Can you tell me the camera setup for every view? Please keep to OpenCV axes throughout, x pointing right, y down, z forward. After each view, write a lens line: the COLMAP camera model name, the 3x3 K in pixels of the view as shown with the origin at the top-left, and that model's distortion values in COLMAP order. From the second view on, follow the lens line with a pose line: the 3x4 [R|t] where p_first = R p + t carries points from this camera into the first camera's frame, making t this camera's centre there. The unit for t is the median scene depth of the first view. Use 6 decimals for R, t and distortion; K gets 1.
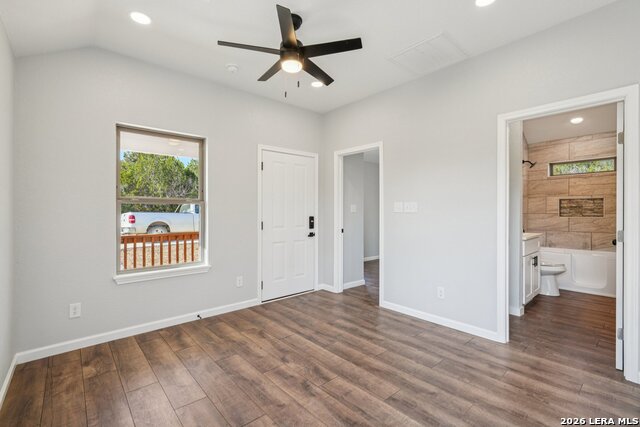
lens RADIAL K [[289.3, 0, 320.0], [0, 289.3, 213.5], [0, 0, 1]] dist [-0.001435, 0.000043]
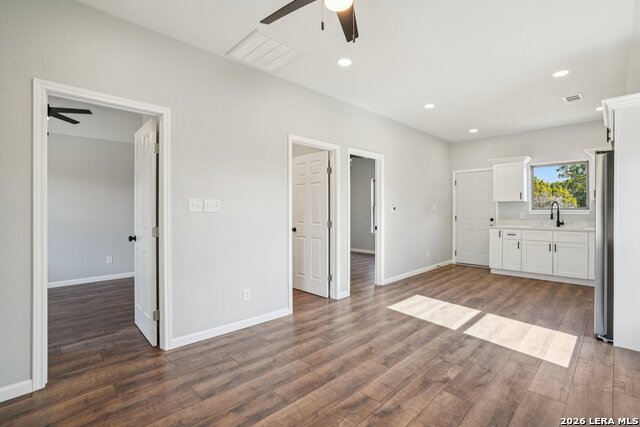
lens RADIAL K [[299.7, 0, 319.7], [0, 299.7, 212.0], [0, 0, 1]] dist [-0.051023, 0.020469]
pose [[-0.046327, -0.002226, 0.998924, -0.598541], [0.009805, 0.999948, 0.002683, -0.003010], [-0.998878, 0.009919, -0.046303, 0.809416]]
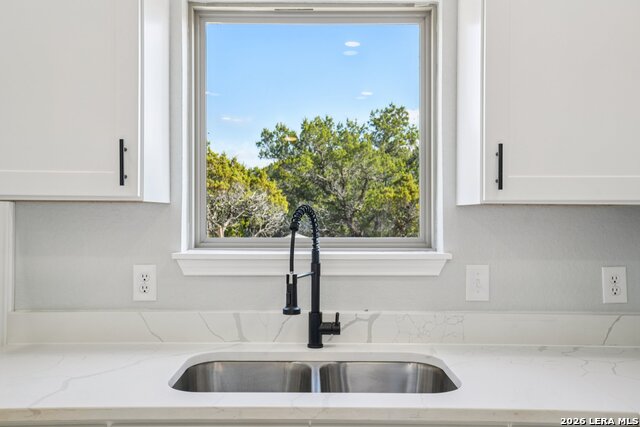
lens RADIAL K [[580.7, 0, 320.0], [0, 580.7, 213.5], [0, 0, 1]] dist [0.039025, -0.001026]
pose [[-0.747198, -0.000602, 0.664602, 0.633551], [-0.000180, 1.000000, 0.000704, -0.038959], [-0.664602, 0.000407, -0.747197, -0.208306]]
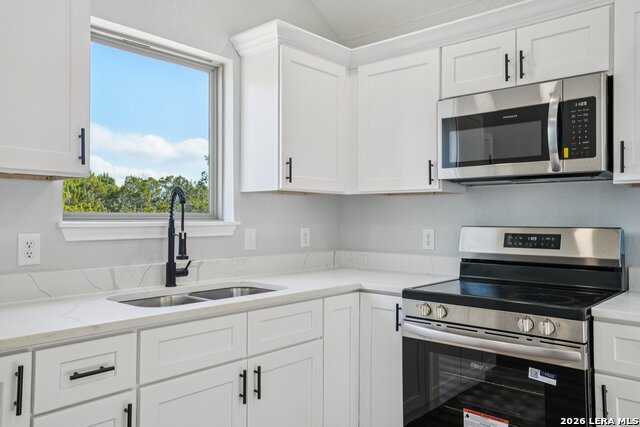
lens RADIAL K [[491.6, 0, 323.1], [0, 491.6, 211.8], [0, 0, 1]] dist [0.003075, 0.002790]
pose [[-0.991801, -0.001539, -0.127781, 0.912088], [-0.000529, 0.999968, -0.007945, -0.005026], [0.127789, -0.007812, -0.991771, 0.104622]]
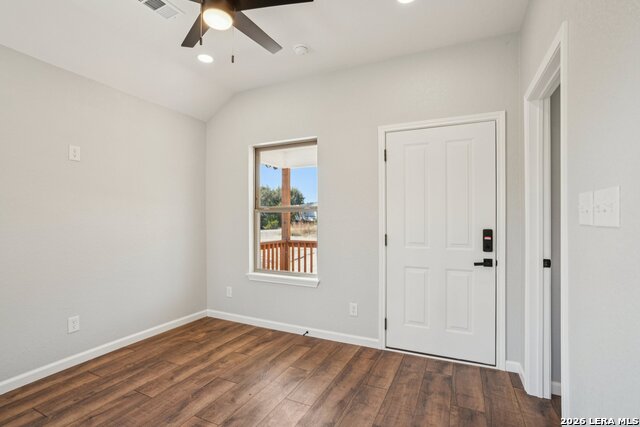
lens RADIAL K [[299.7, 0, 319.7], [0, 299.7, 212.0], [0, 0, 1]] dist [-0.051023, 0.020469]
pose [[0.398665, -0.014375, -0.916984, 0.506764], [-0.009505, 0.999759, -0.019805, -0.011833], [0.917047, 0.016612, 0.398432, 0.695581]]
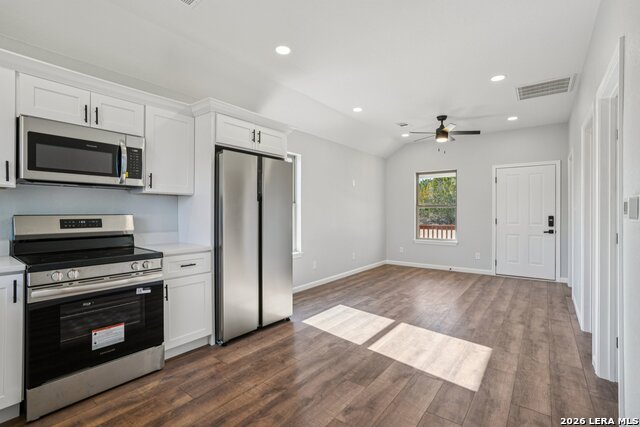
lens RADIAL K [[299.7, 0, 319.7], [0, 299.7, 212.0], [0, 0, 1]] dist [-0.051023, 0.020469]
pose [[0.193870, 0.004653, -0.981016, 1.329717], [-0.008215, 0.999961, 0.003120, -0.001664], [0.980993, 0.007454, 0.193901, -0.180783]]
